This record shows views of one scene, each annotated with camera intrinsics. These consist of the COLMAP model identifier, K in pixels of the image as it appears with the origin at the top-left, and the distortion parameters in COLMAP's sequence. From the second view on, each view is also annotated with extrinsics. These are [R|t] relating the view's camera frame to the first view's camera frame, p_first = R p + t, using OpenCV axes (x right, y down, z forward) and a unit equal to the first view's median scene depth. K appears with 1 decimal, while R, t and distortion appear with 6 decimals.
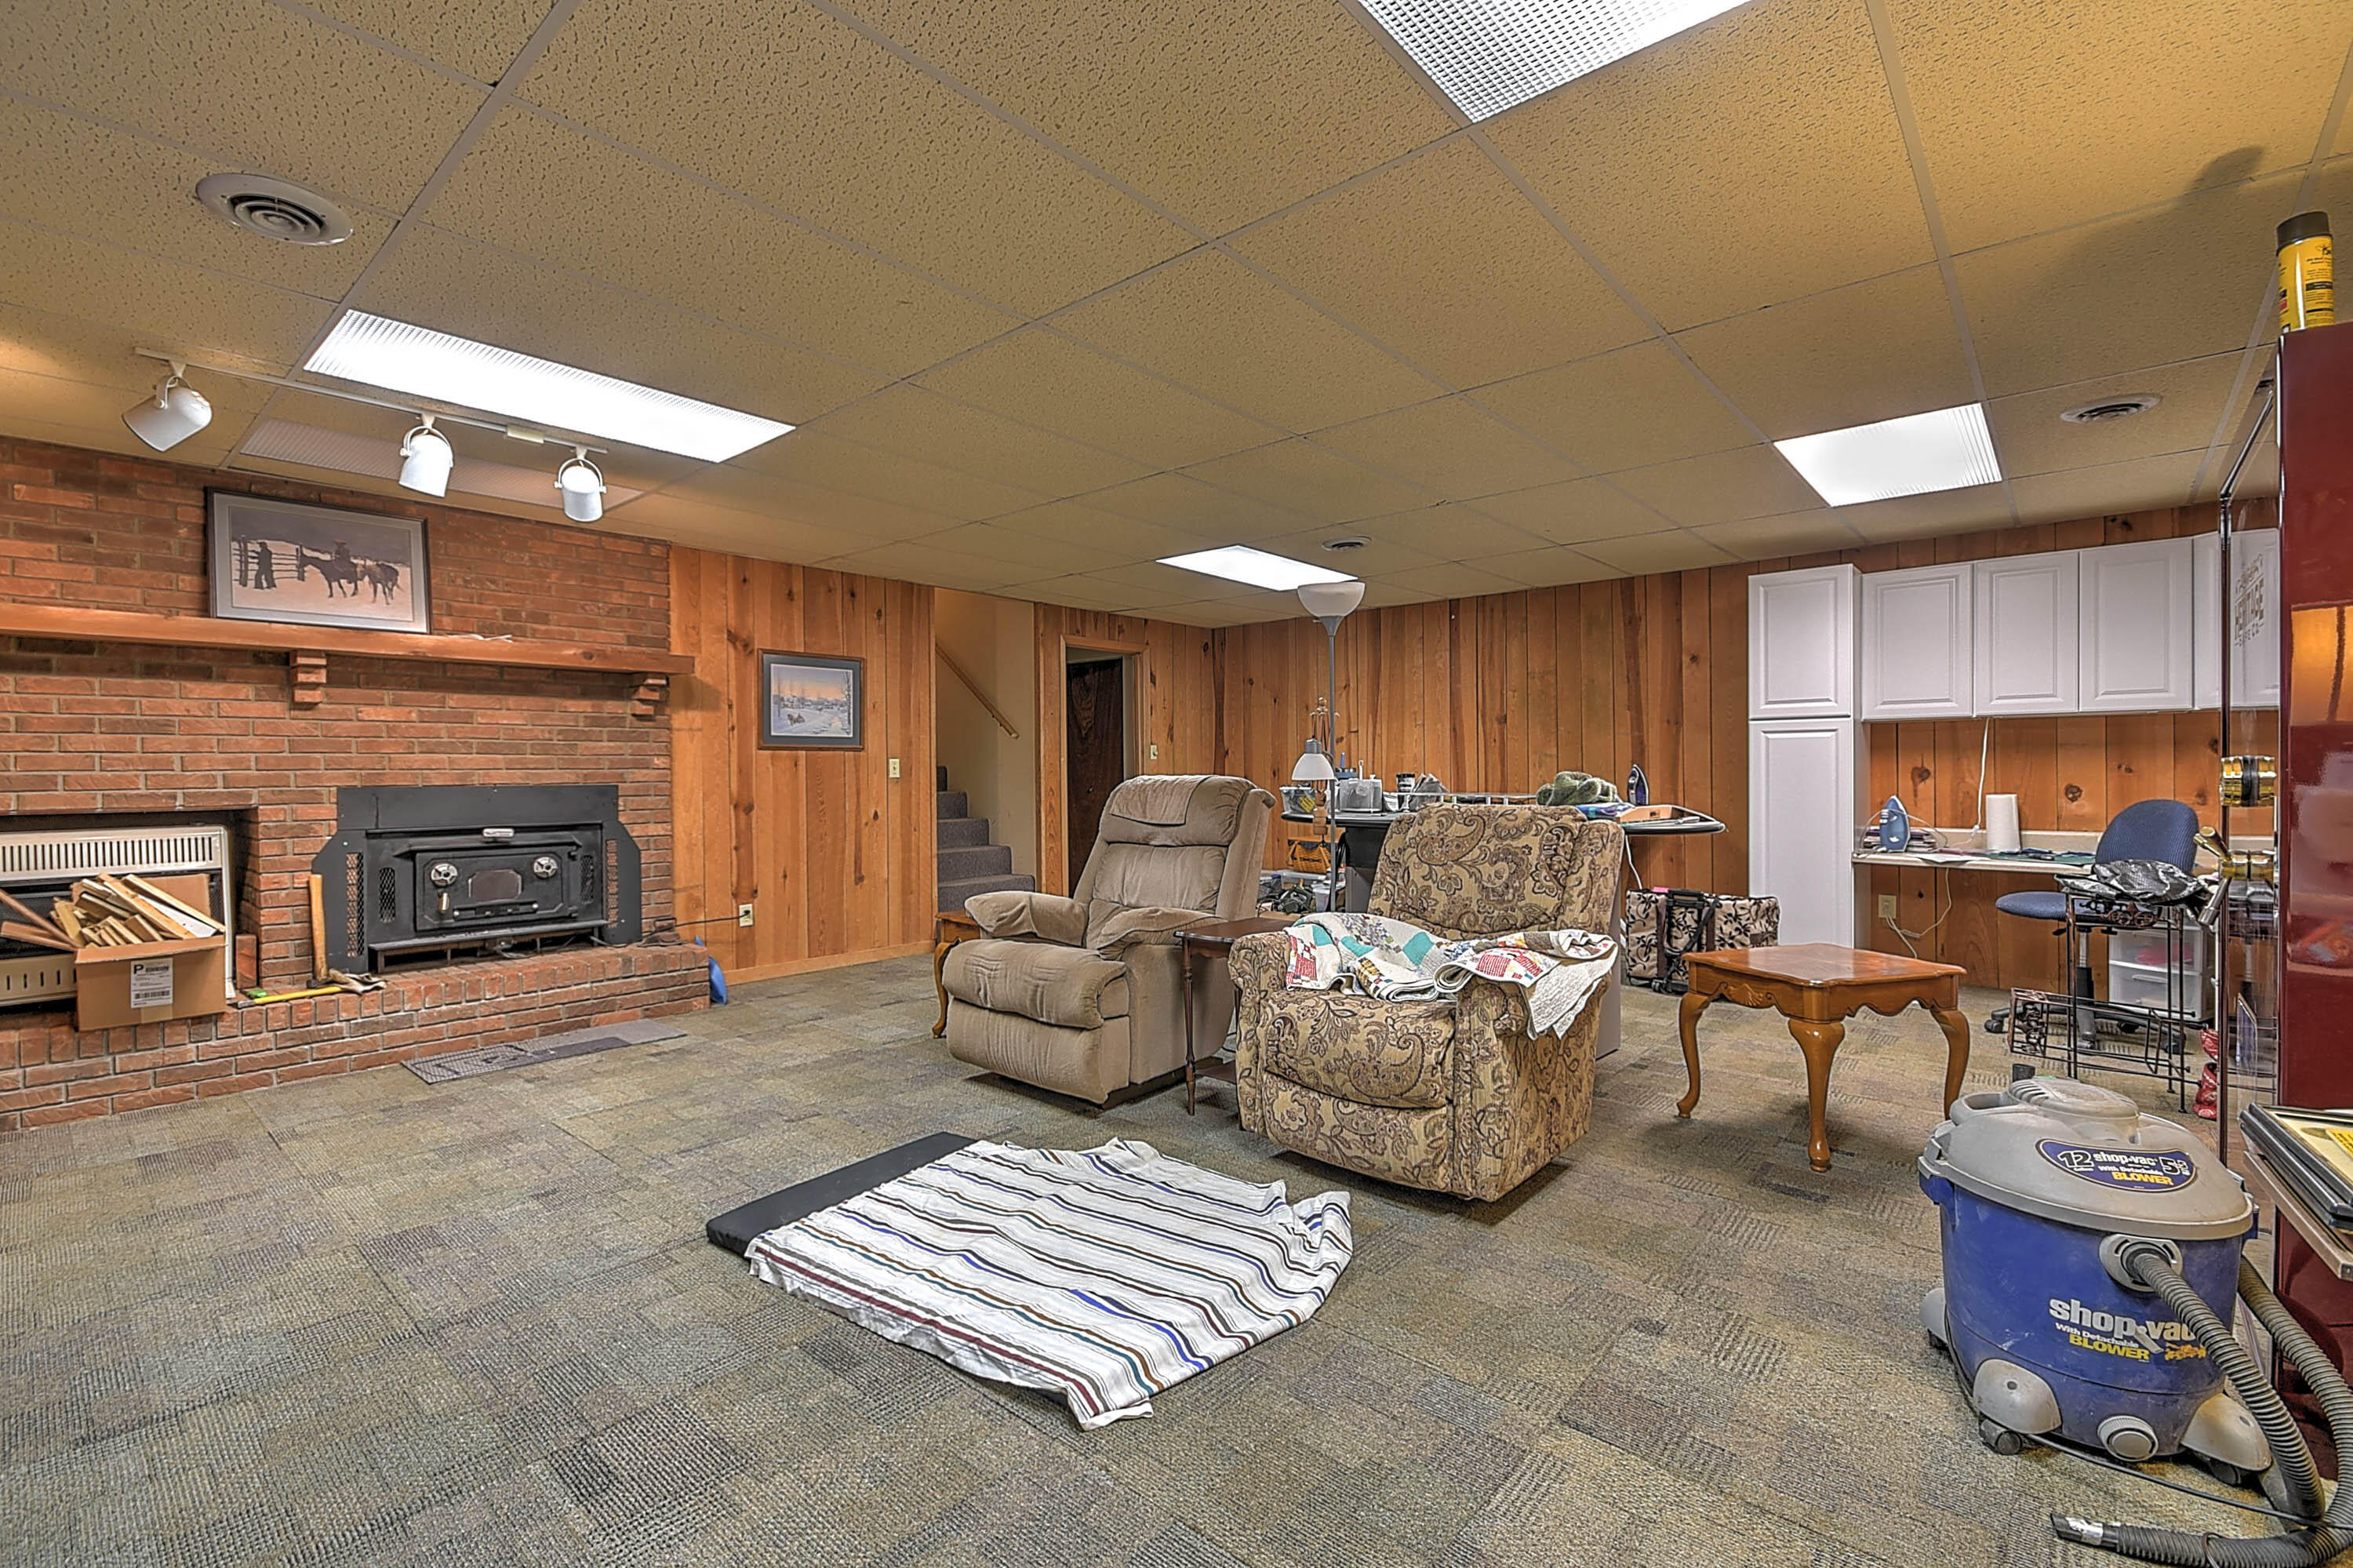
lens RADIAL K [[1035.3, 0, 1177.8], [0, 1035.3, 785.4], [0, 0, 1]] dist [0.012216, -0.004746]
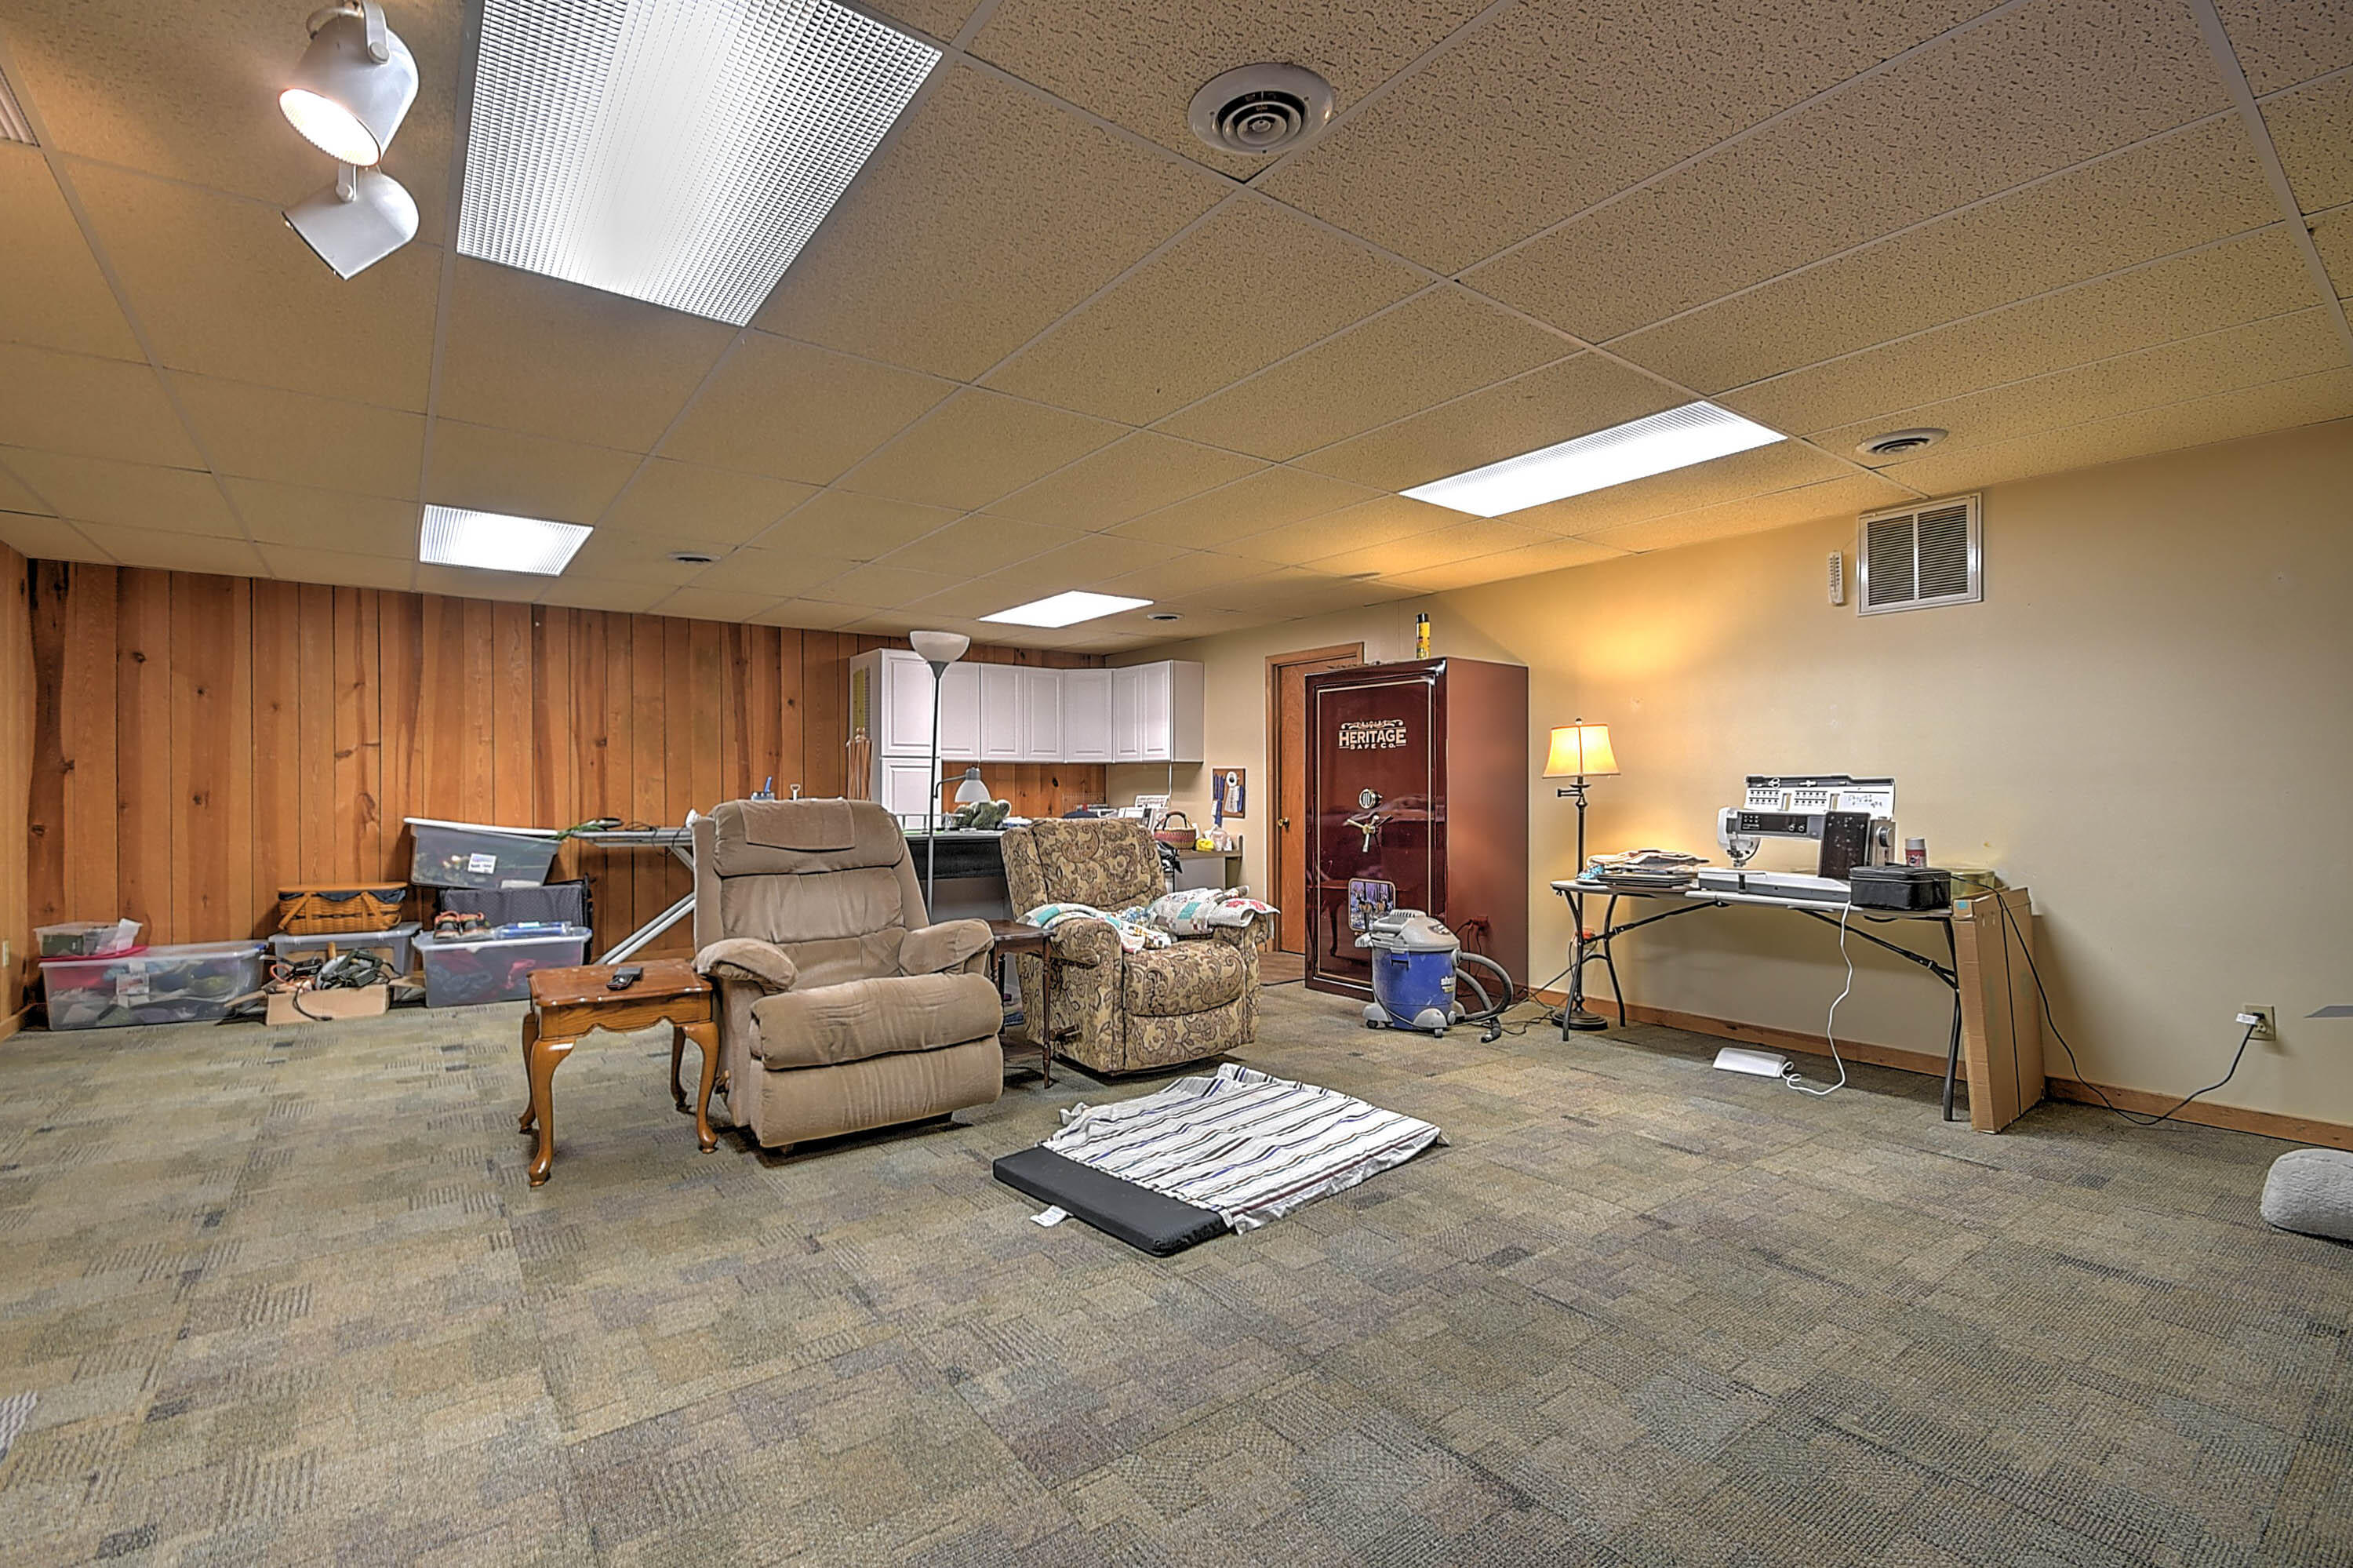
lens RADIAL K [[1035.3, 0, 1184.5], [0, 1035.3, 786.3], [0, 0, 1]] dist [0.012216, -0.004746]
pose [[0.199602, 0.006915, 0.979853, -1.168570], [0.014995, 0.999836, -0.010111, -0.010478], [-0.979762, 0.016711, 0.199465, 0.621425]]
